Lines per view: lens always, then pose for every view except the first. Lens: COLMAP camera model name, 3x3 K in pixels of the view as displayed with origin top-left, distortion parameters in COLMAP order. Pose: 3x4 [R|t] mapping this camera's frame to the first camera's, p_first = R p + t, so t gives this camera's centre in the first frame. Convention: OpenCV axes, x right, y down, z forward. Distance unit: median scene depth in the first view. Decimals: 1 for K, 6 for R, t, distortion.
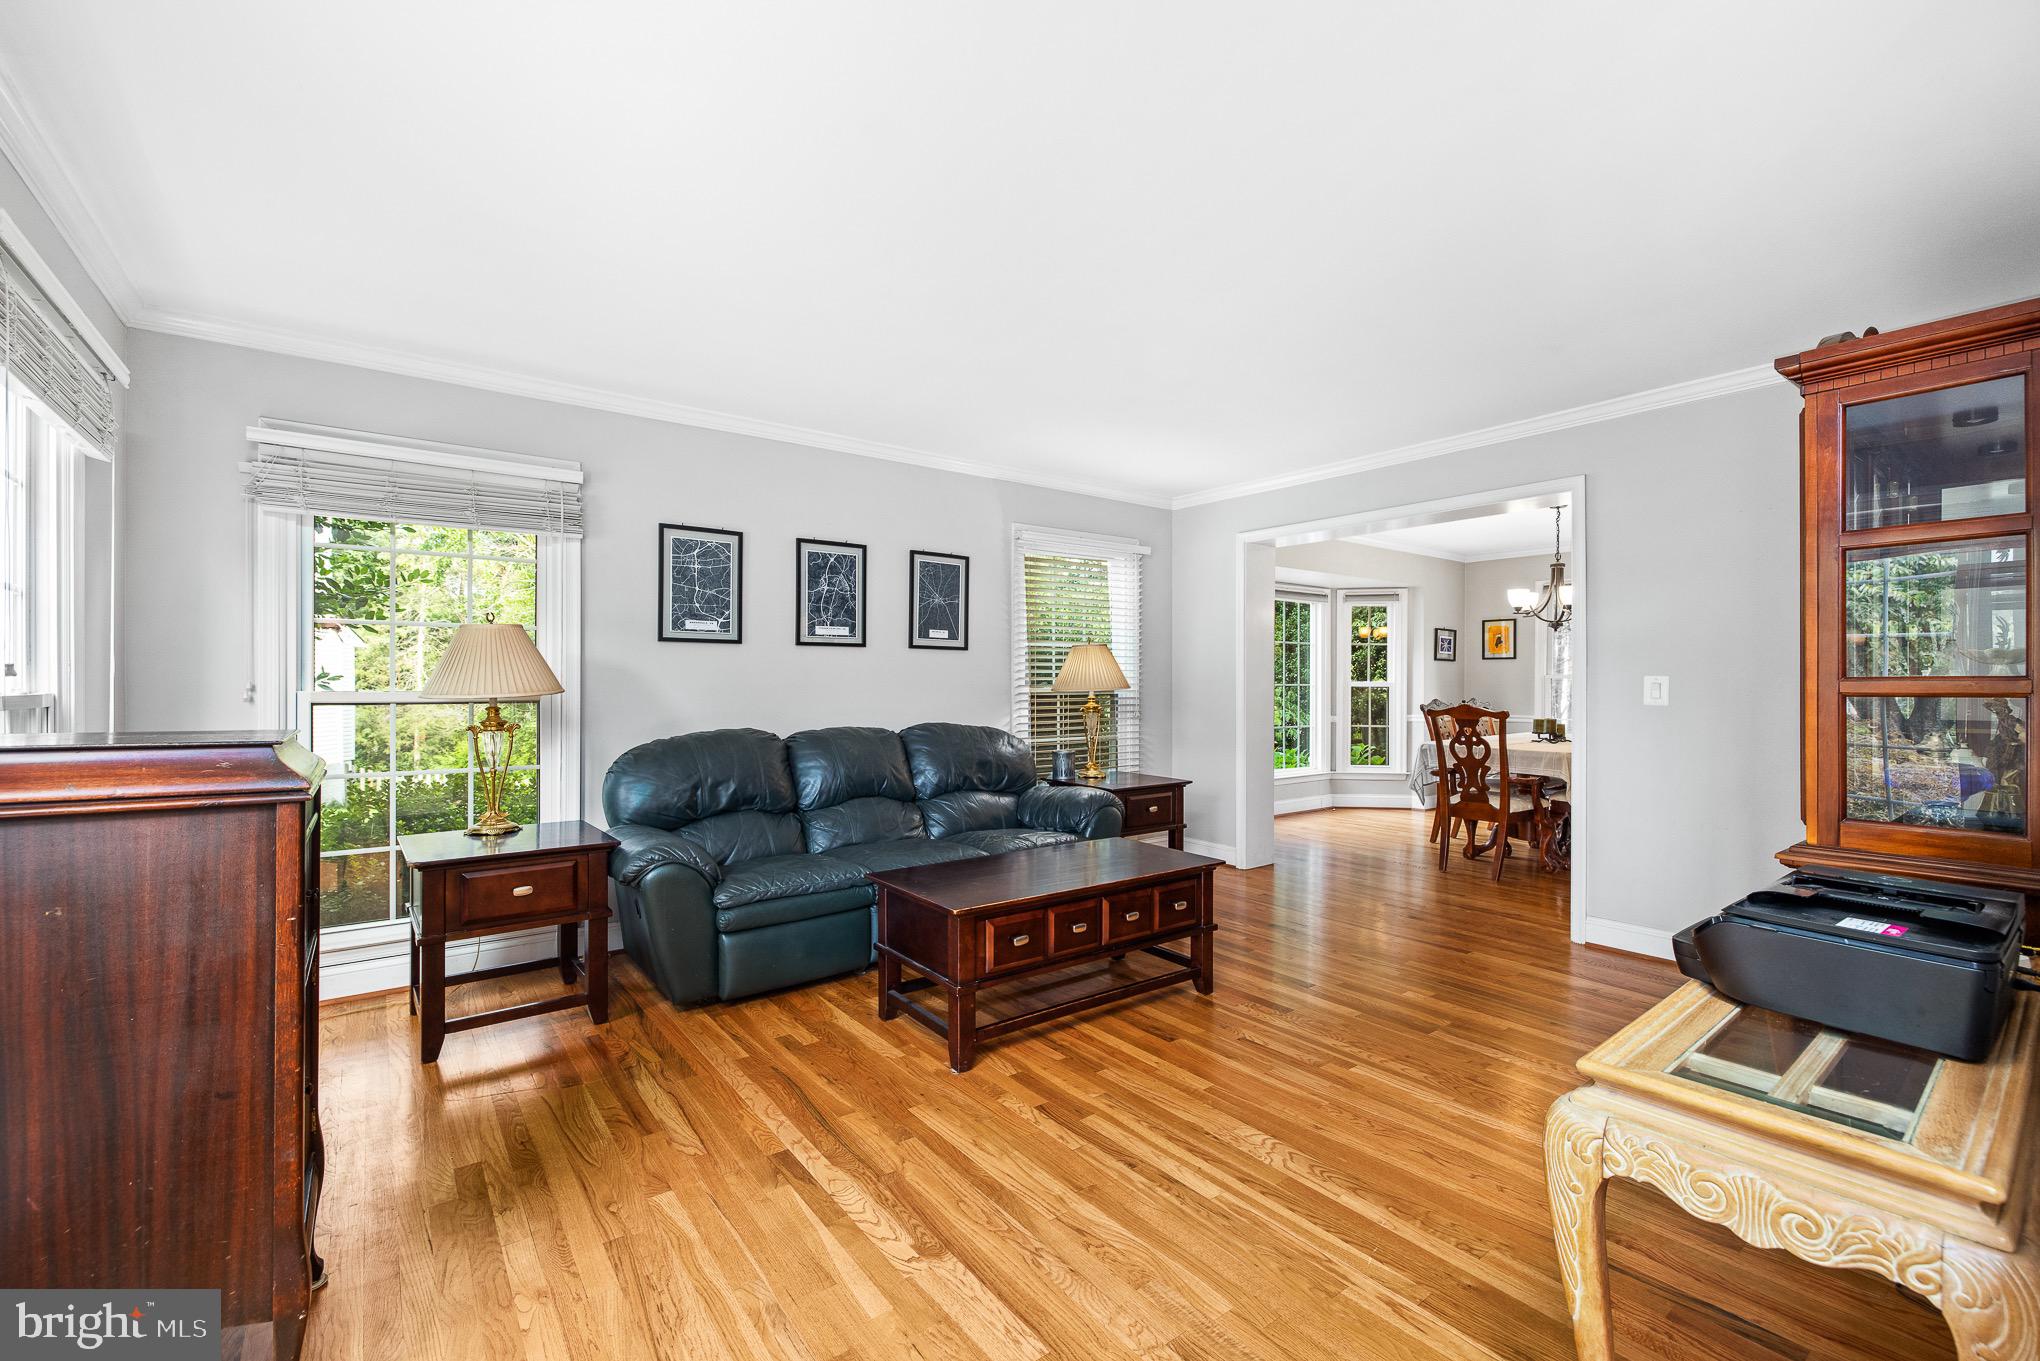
lens RADIAL K [[857.9, 0, 1019.7], [0, 857.9, 684.6], [0, 0, 1]] dist [0.001944, -0.001502]
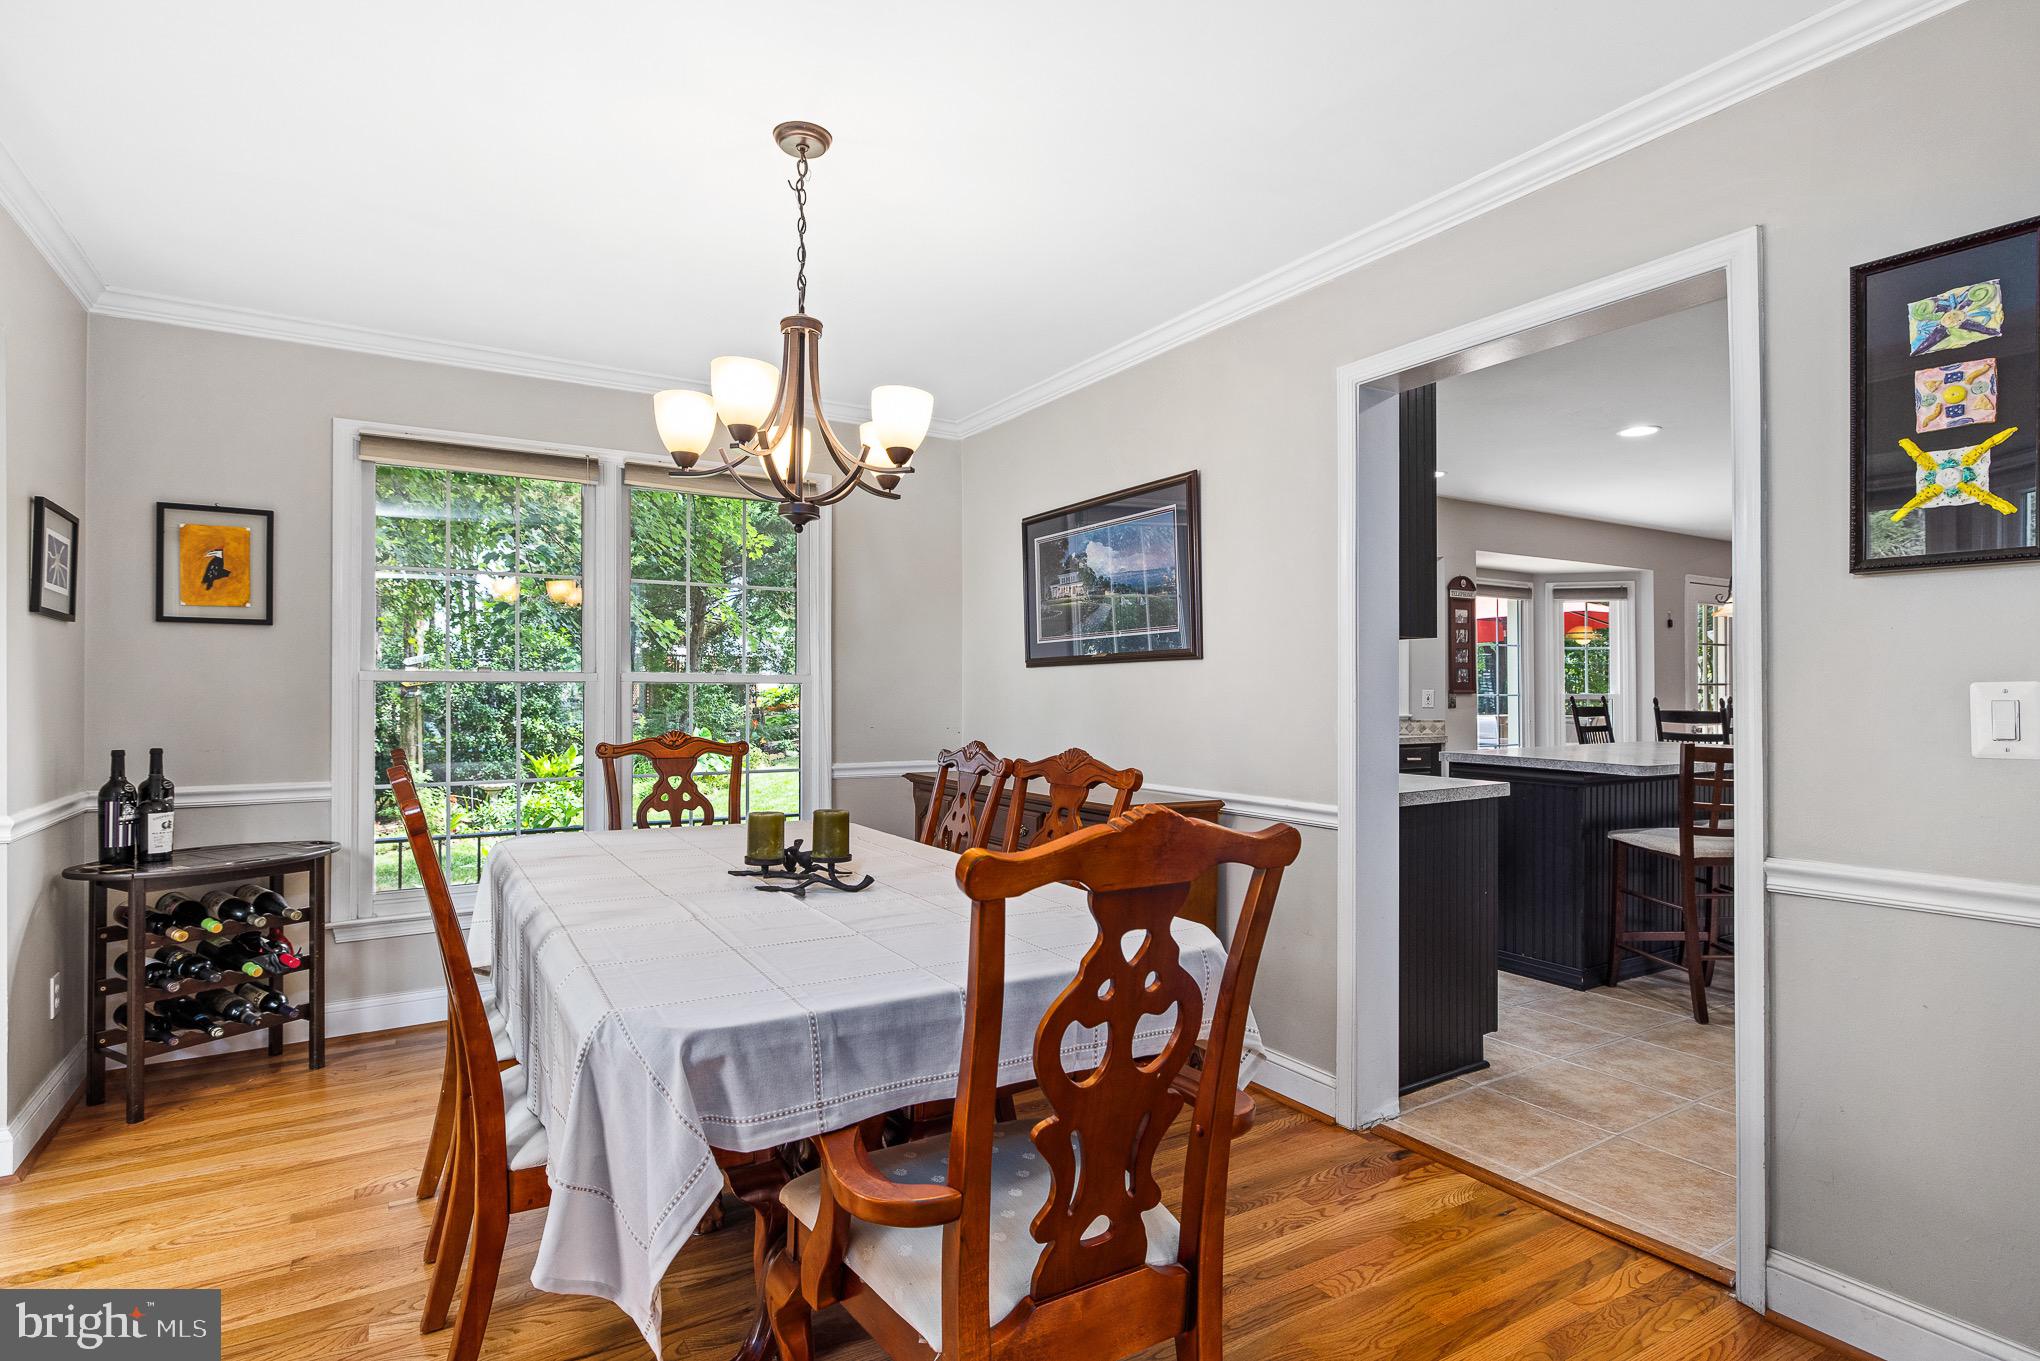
lens RADIAL K [[1022.8, 0, 996.4], [0, 1022.8, 688.7], [0, 0, 1]] dist [-0.011707, 0.001796]
pose [[0.100529, 0.000809, 0.994934, 0.470814], [0.000370, 1.000000, -0.000850, -0.006884], [-0.994934, 0.000454, 0.100529, 1.644325]]
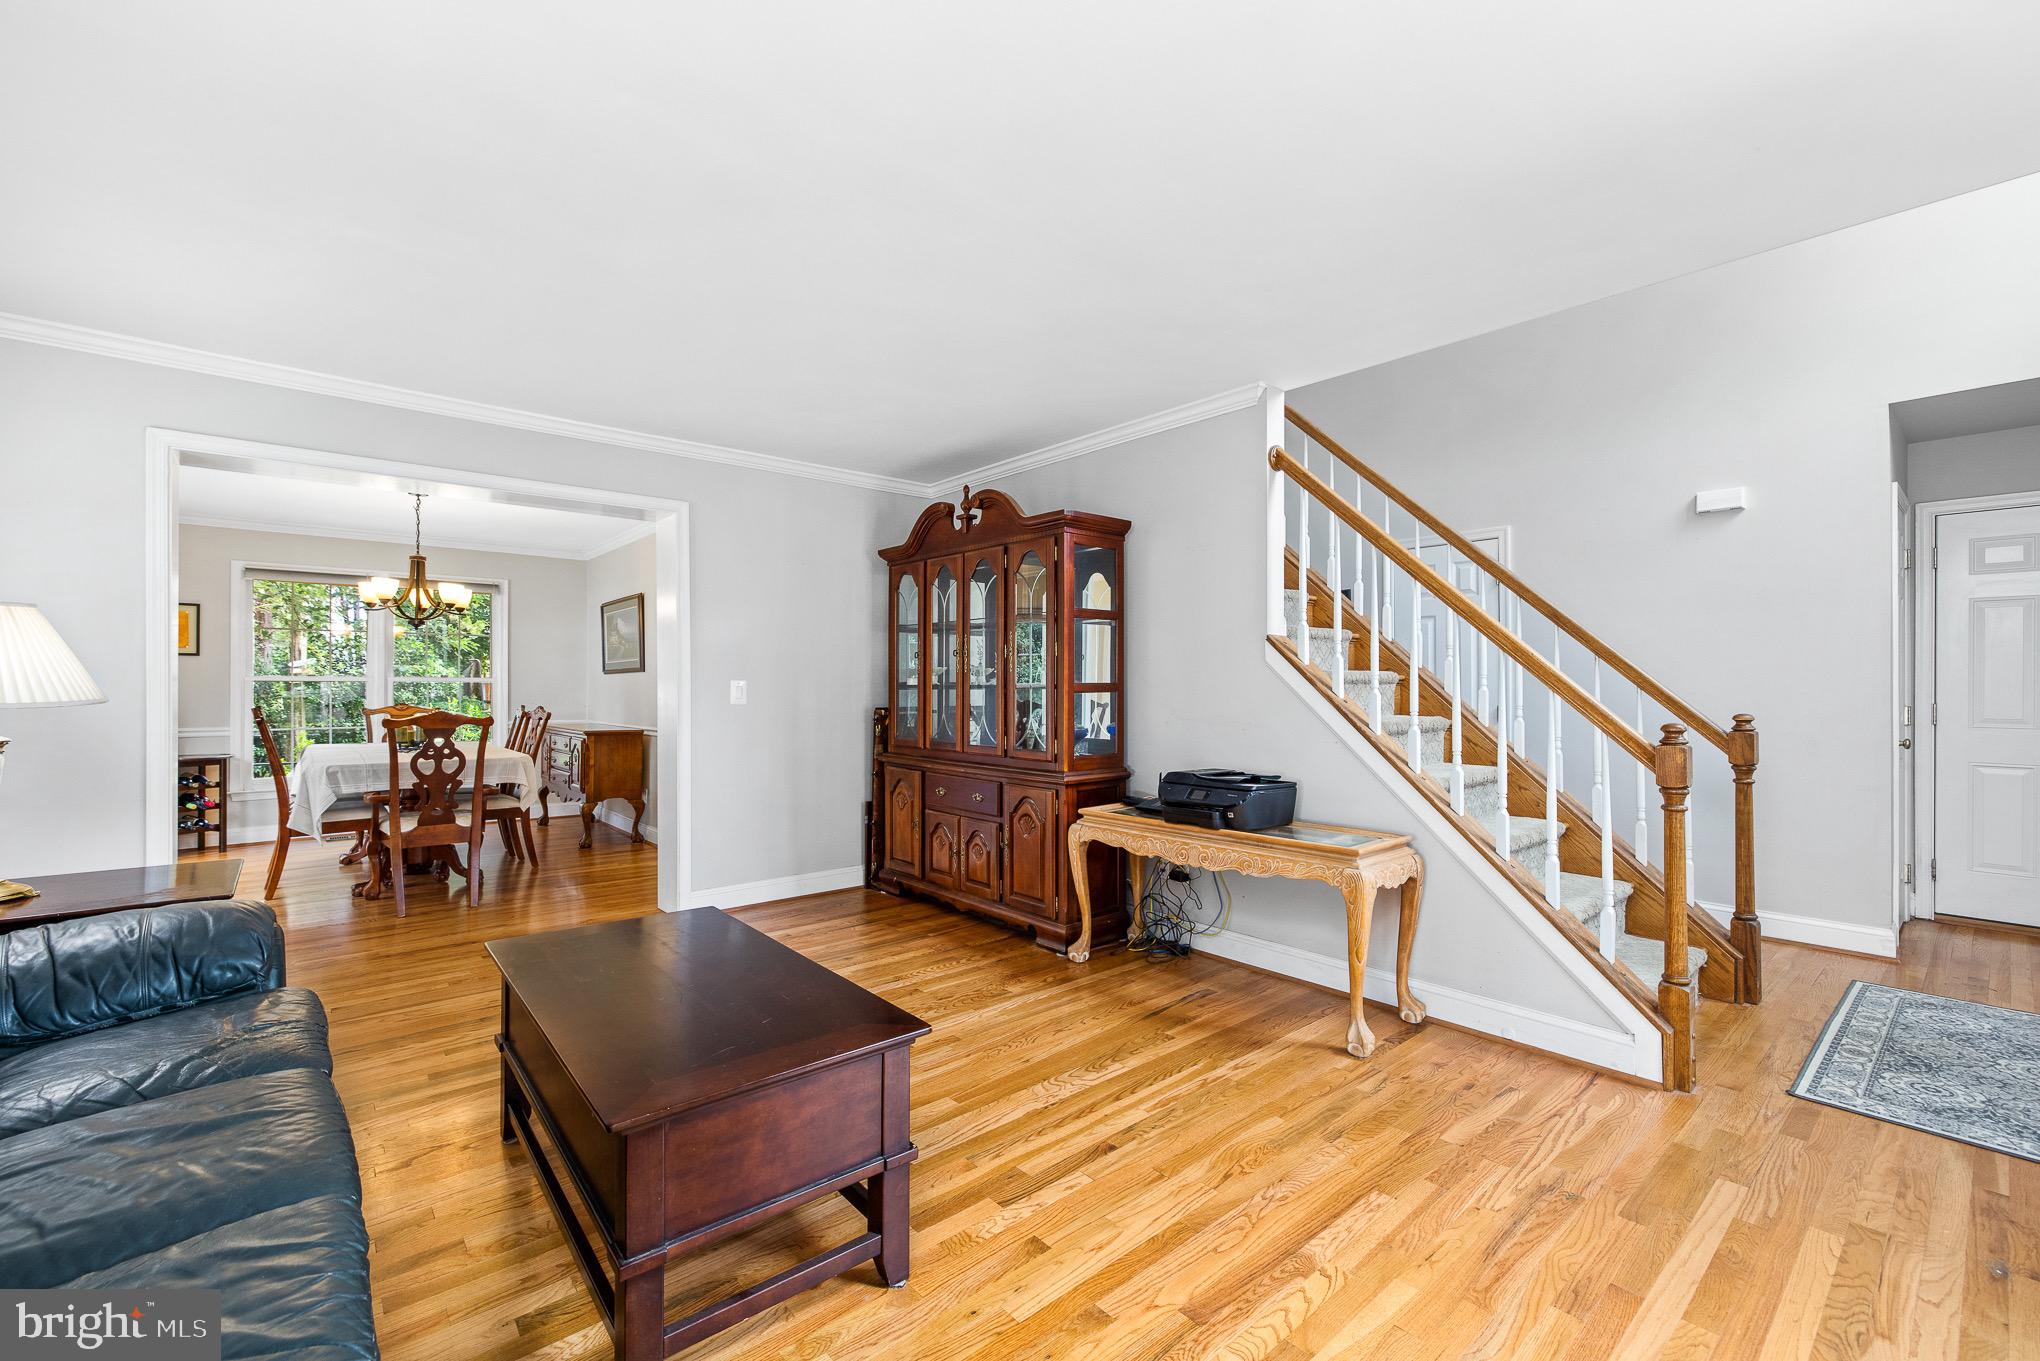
lens RADIAL K [[857.9, 0, 1010.0], [0, 857.9, 682.0], [0, 0, 1]] dist [0.001944, -0.001502]
pose [[-0.061124, 0.004667, 0.998119, -0.602487], [0.002505, 0.999987, -0.004523, -0.001346], [-0.998127, 0.002224, -0.061135, 0.788044]]
